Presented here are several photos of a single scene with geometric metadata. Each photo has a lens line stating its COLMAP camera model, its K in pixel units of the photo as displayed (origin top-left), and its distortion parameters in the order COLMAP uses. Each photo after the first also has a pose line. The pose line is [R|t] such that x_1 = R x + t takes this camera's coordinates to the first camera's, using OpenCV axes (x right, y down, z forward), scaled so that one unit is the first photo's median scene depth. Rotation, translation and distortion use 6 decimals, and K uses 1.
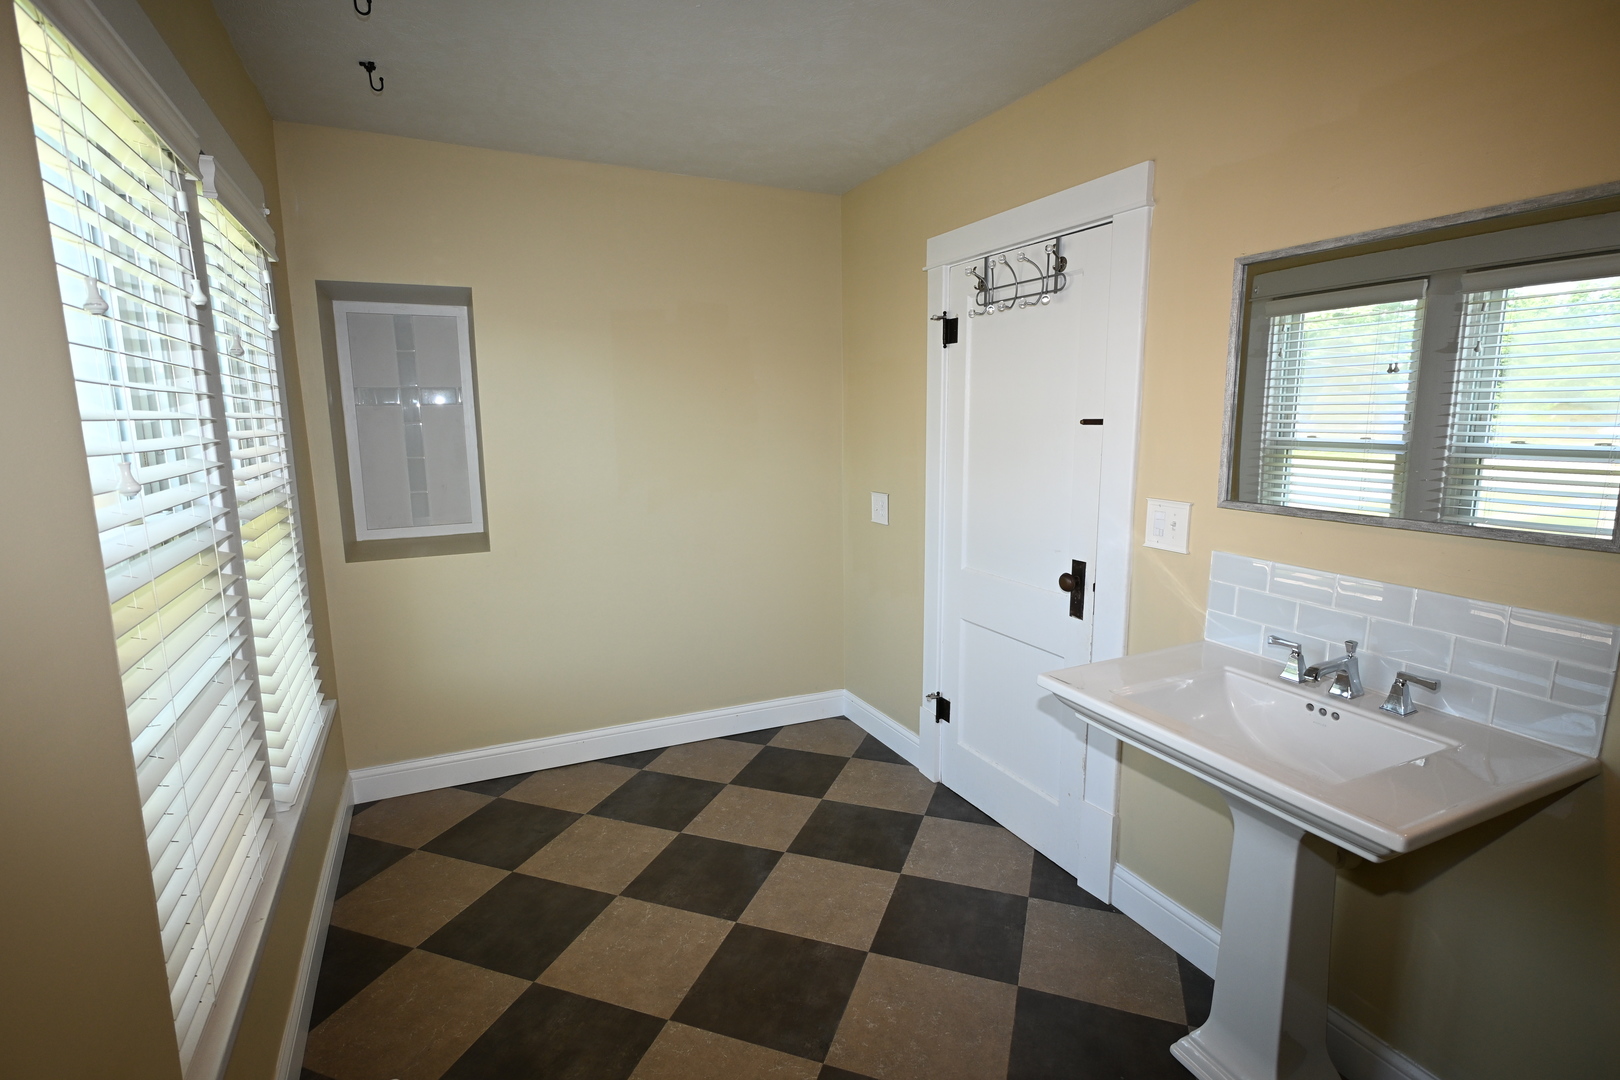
lens RADIAL K [[780.4, 0, 809.9], [0, 780.4, 532.2], [0, 0, 1]] dist [0.001809, 0.000338]
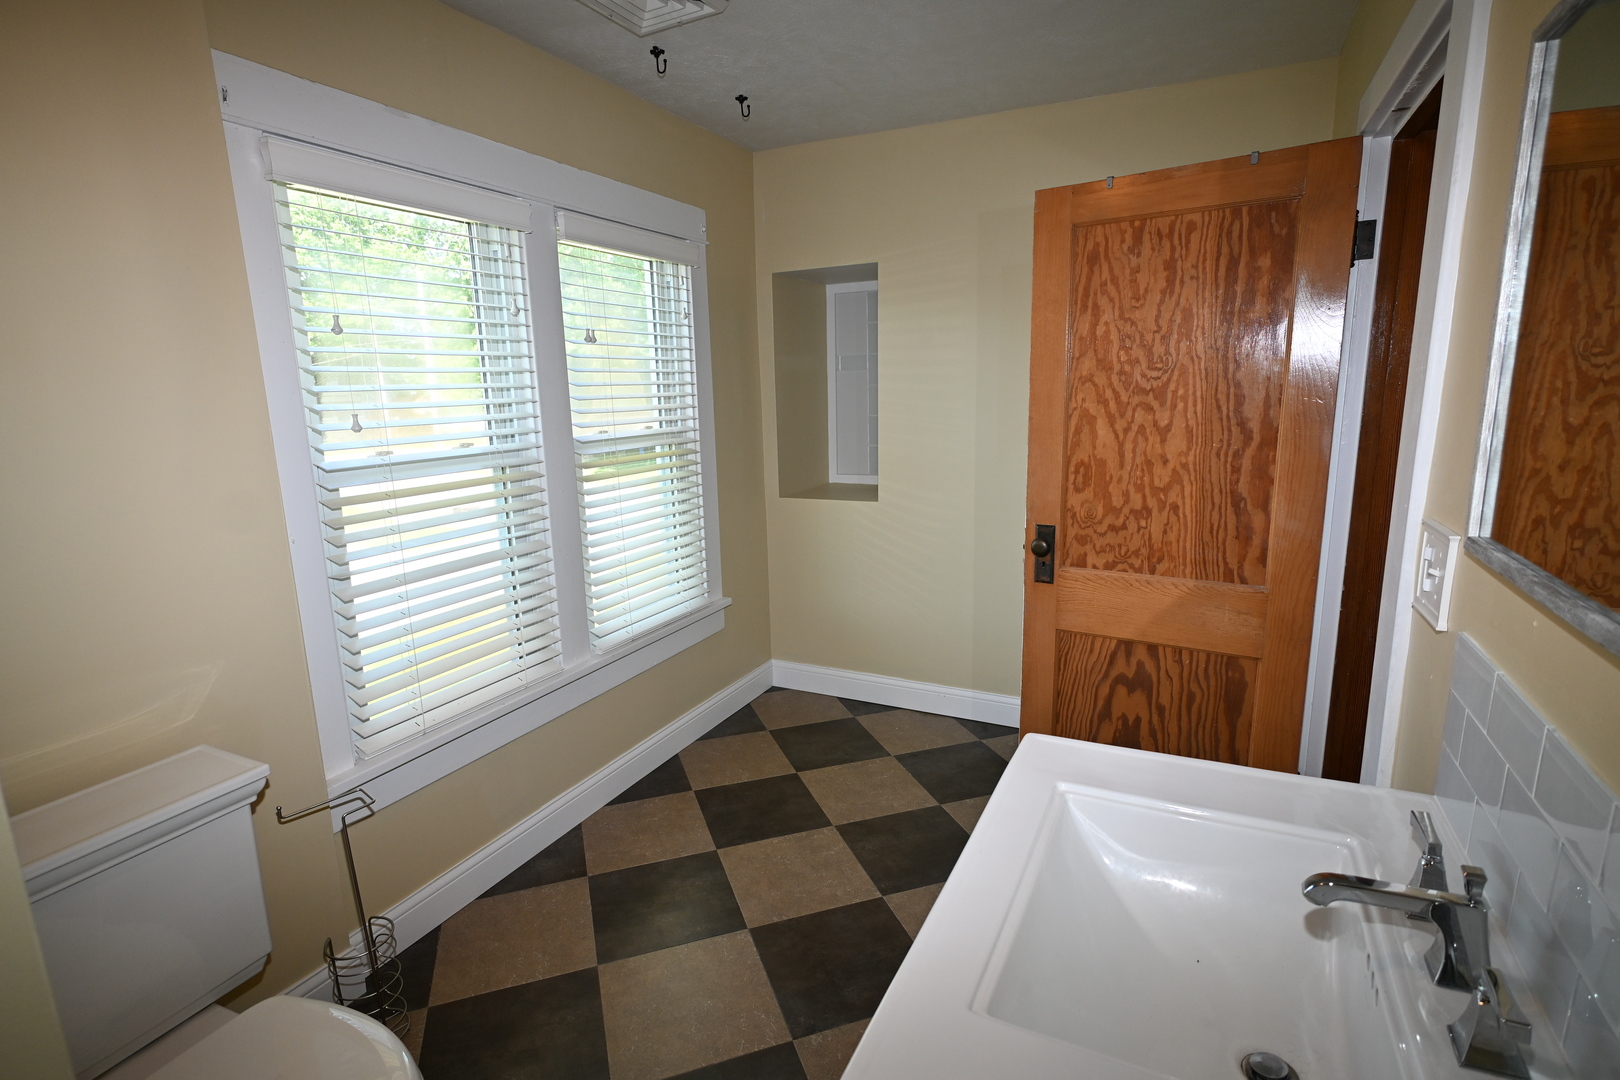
lens RADIAL K [[793.6, 0, 810.0], [0, 793.6, 540.0], [0, 0, 1]] dist [-0.002087, 0.000379]
pose [[0.615311, 0.148069, -0.774253, 0.464829], [-0.096369, 0.988962, 0.112545, -0.045131], [0.782372, 0.005364, 0.622789, 0.245021]]
